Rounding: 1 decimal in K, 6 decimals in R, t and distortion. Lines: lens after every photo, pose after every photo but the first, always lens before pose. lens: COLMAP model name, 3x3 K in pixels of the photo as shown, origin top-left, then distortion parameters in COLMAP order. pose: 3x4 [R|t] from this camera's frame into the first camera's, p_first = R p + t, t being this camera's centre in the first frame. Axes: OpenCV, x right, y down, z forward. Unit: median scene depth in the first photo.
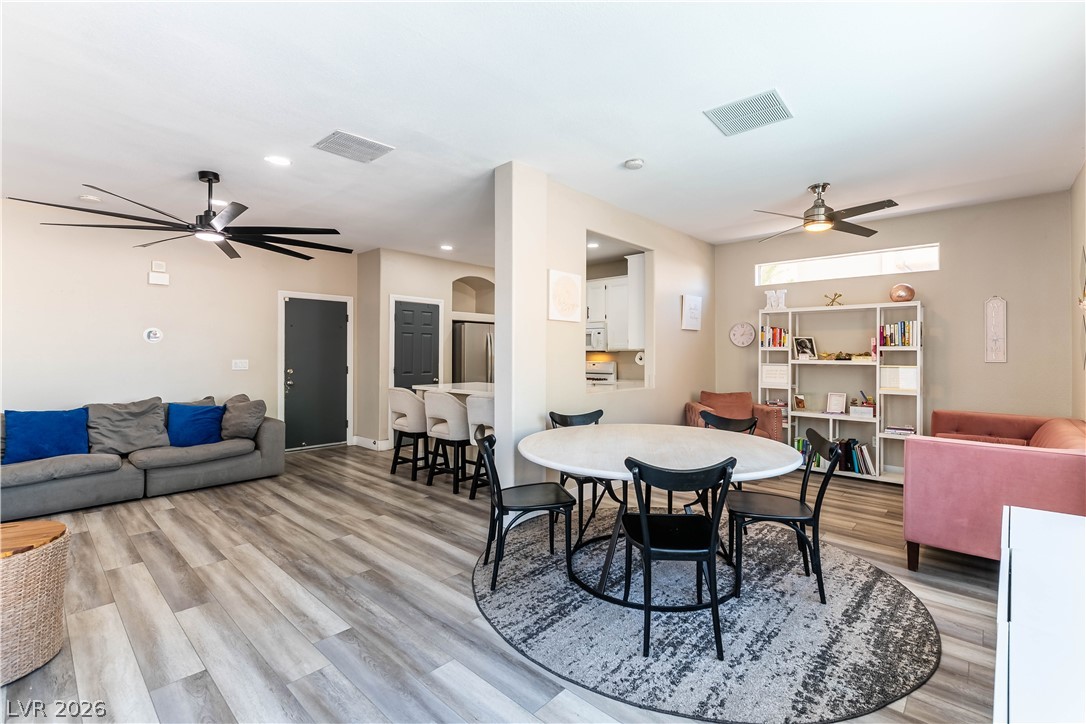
lens RADIAL K [[472.9, 0, 561.8], [0, 472.9, 348.8], [0, 0, 1]] dist [0.000423, 0.000038]
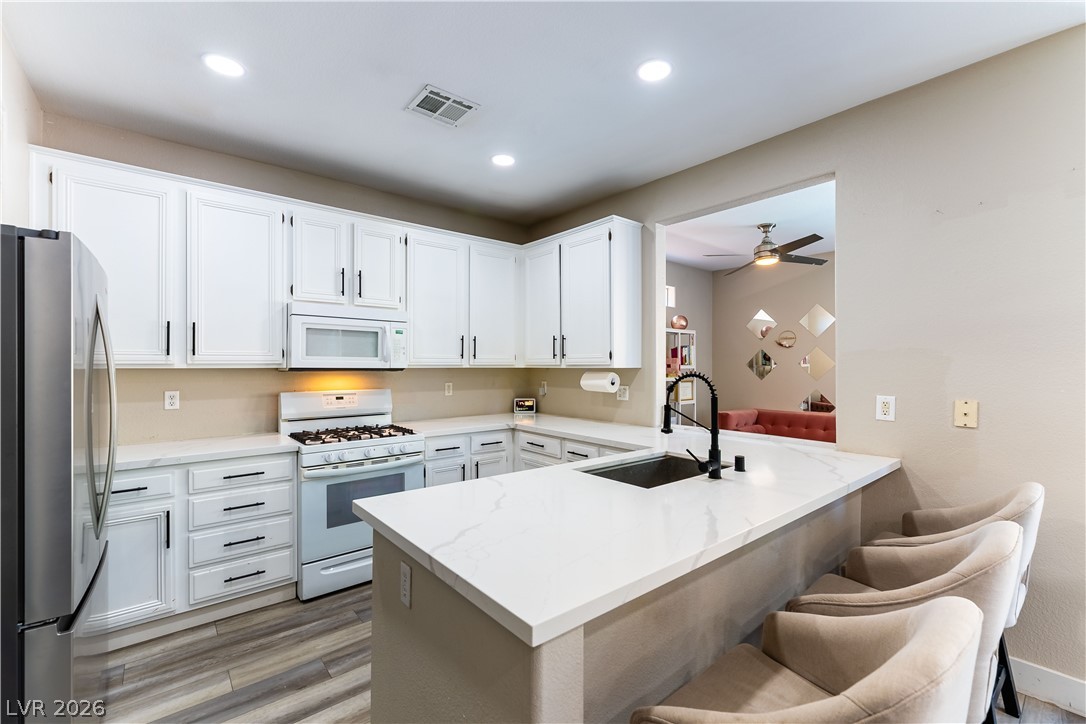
lens RADIAL K [[472.9, 0, 547.8], [0, 472.9, 364.5], [0, 0, 1]] dist [0.000423, 0.000038]
pose [[0.139760, -0.001910, 0.990184, -0.504223], [-0.015666, 0.999869, 0.004139, -0.005952], [-0.990062, -0.016091, 0.139711, 1.043992]]
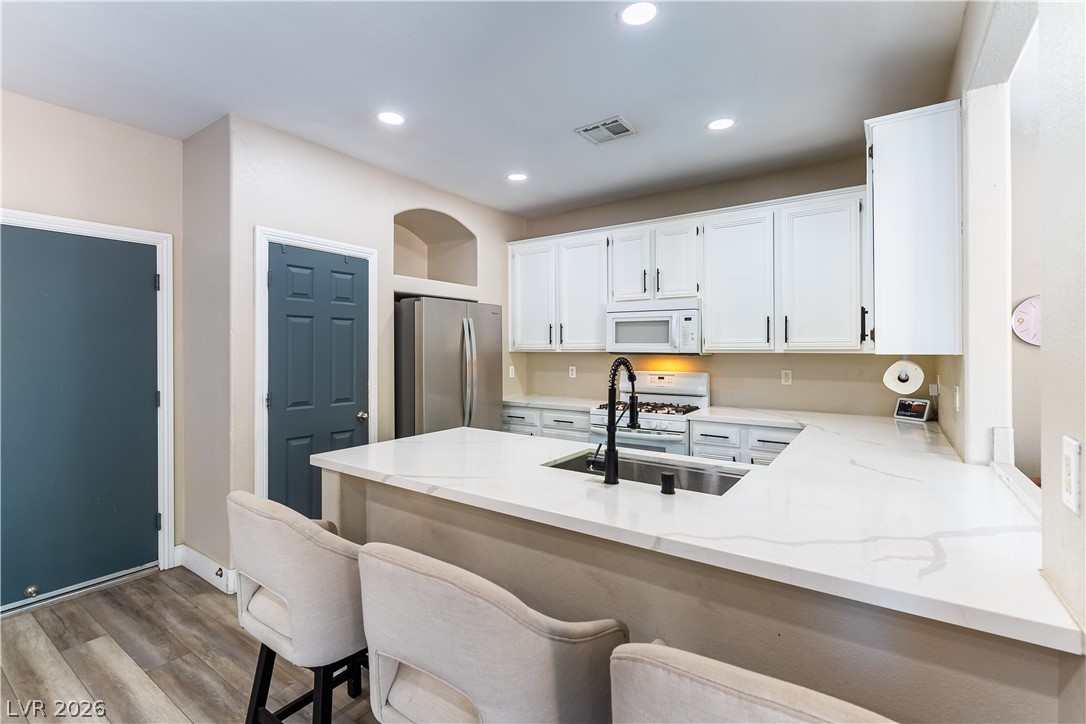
lens RADIAL K [[496.2, 0, 525.1], [0, 496.2, 348.0], [0, 0, 1]] dist [0.000712, -0.000151]
pose [[0.995041, -0.002478, 0.099430, -0.201673], [0.001357, 0.999935, 0.011343, -0.010555], [-0.099451, -0.011151, 0.994980, 0.642019]]
